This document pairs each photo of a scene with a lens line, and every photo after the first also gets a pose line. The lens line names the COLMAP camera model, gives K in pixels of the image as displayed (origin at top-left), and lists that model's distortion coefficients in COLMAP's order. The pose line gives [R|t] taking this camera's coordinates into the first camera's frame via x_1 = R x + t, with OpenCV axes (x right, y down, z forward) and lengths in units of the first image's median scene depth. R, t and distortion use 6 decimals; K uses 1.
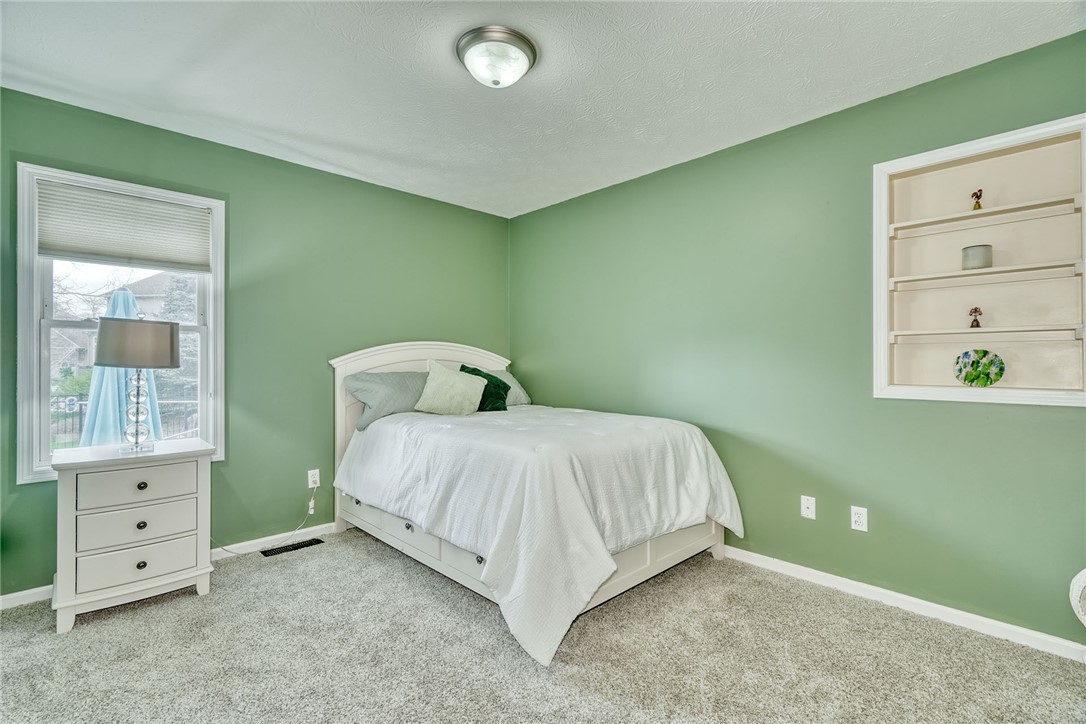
lens RADIAL K [[496.9, 0, 543.7], [0, 496.9, 361.4], [0, 0, 1]] dist [-0.007105, 0.001628]
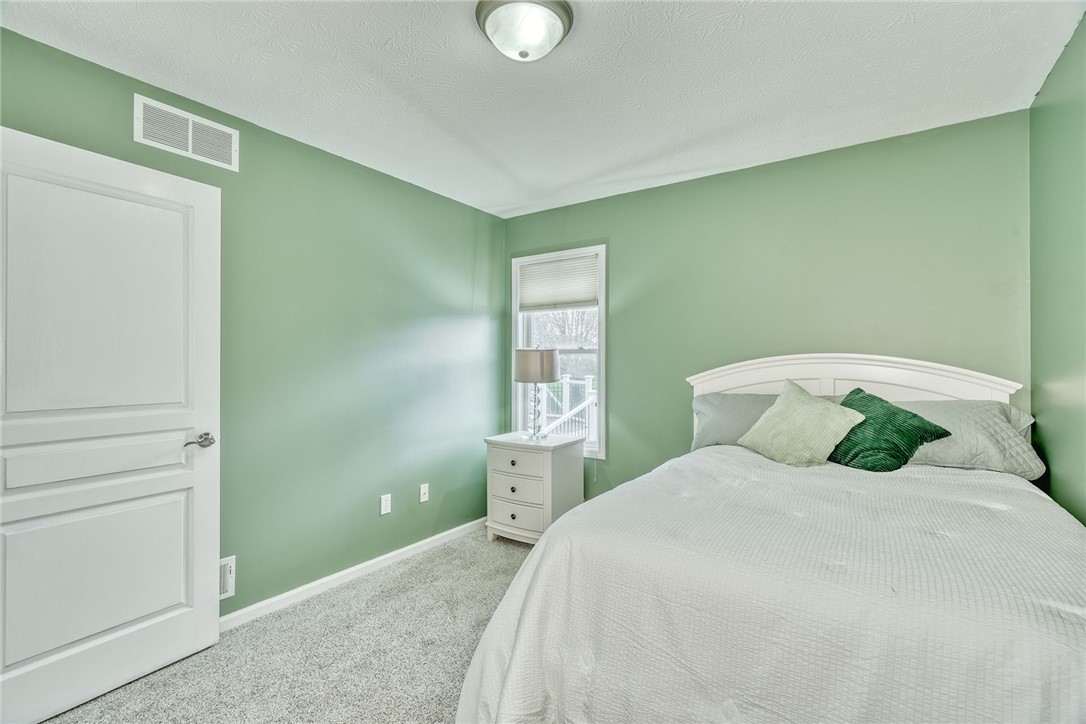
lens RADIAL K [[496.9, 0, 543.2], [0, 496.9, 362.7], [0, 0, 1]] dist [-0.007105, 0.001628]
pose [[0.198859, -0.008586, -0.979991, 0.510166], [-0.004068, 0.999946, -0.009586, -0.024090], [0.980020, 0.005892, 0.198813, 0.619938]]
